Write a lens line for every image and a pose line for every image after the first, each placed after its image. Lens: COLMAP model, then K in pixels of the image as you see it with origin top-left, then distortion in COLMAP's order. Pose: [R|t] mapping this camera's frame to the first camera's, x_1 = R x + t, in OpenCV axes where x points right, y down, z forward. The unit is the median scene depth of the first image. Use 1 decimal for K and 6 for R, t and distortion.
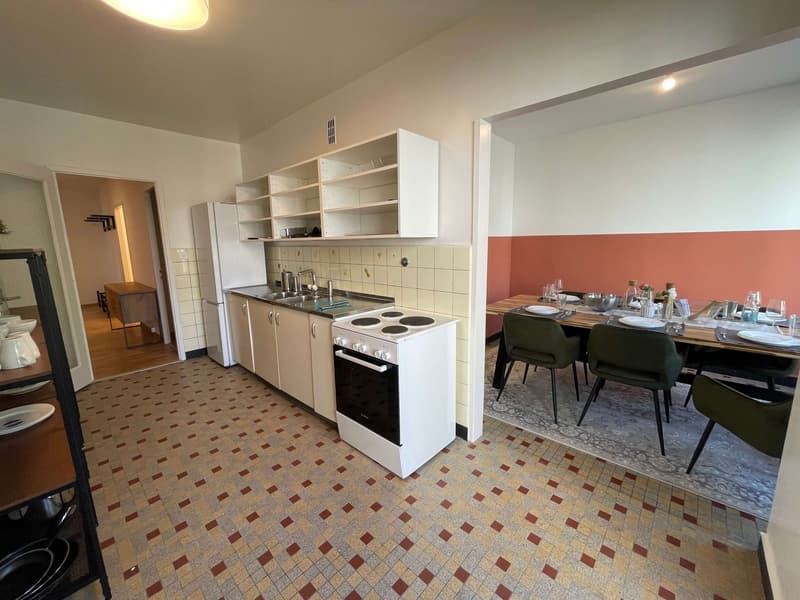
lens RADIAL K [[324.0, 0, 398.7], [0, 324.0, 297.2], [0, 0, 1]] dist [-0.004577, 0.001174]
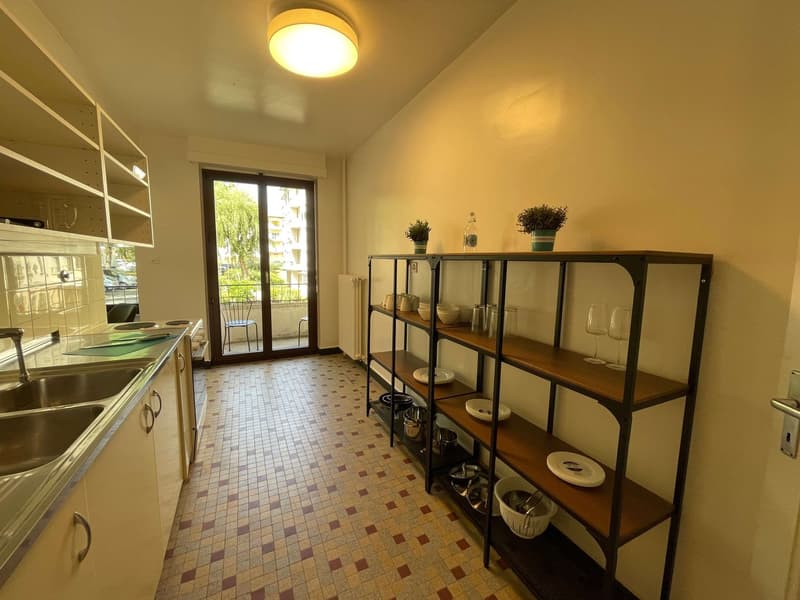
lens RADIAL K [[324.0, 0, 399.8], [0, 324.0, 298.8], [0, 0, 1]] dist [-0.004577, 0.001174]
pose [[-0.934701, -0.037878, 0.353411, -1.002296], [0.063923, 0.960180, 0.271973, -0.215909], [-0.349640, 0.276804, -0.895059, 1.442973]]
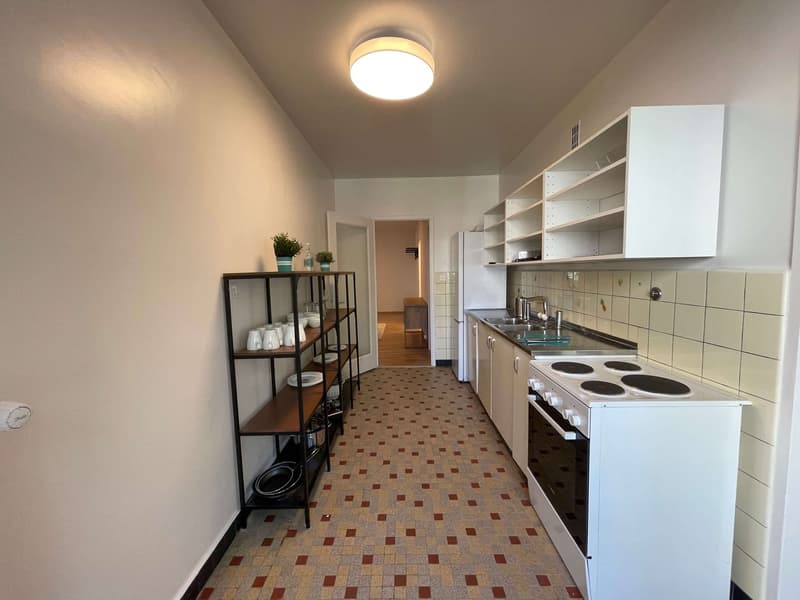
lens RADIAL K [[324.0, 0, 396.4], [0, 324.0, 296.8], [0, 0, 1]] dist [-0.004577, 0.001174]
pose [[0.670475, 0.062772, -0.739272, 0.159030], [-0.118101, 0.992739, -0.022816, -0.022211], [0.732472, 0.102607, 0.673021, 0.139644]]
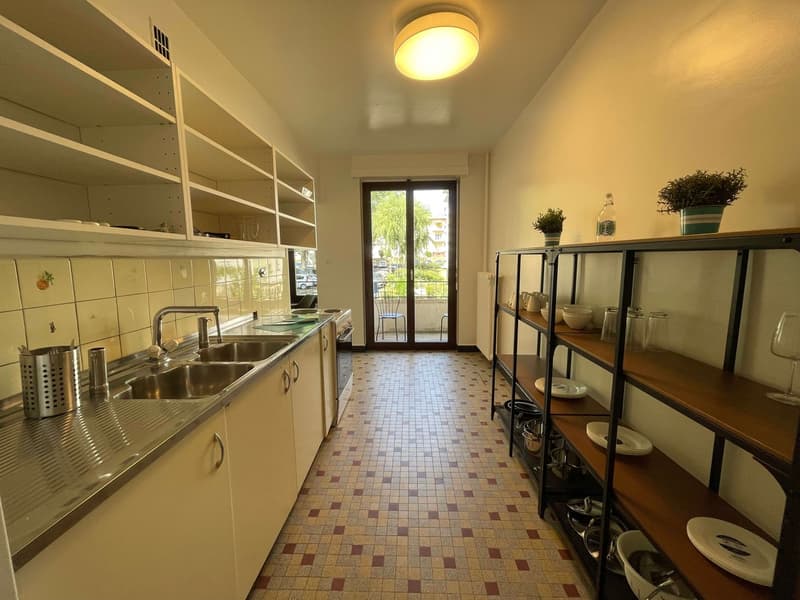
lens RADIAL K [[324.0, 0, 398.4], [0, 324.0, 298.7], [0, 0, 1]] dist [-0.004577, 0.001174]
pose [[-0.657975, -0.068809, 0.749890, -1.094615], [0.153027, 0.962821, 0.222617, -0.198201], [-0.737328, 0.261230, -0.622982, 1.380232]]
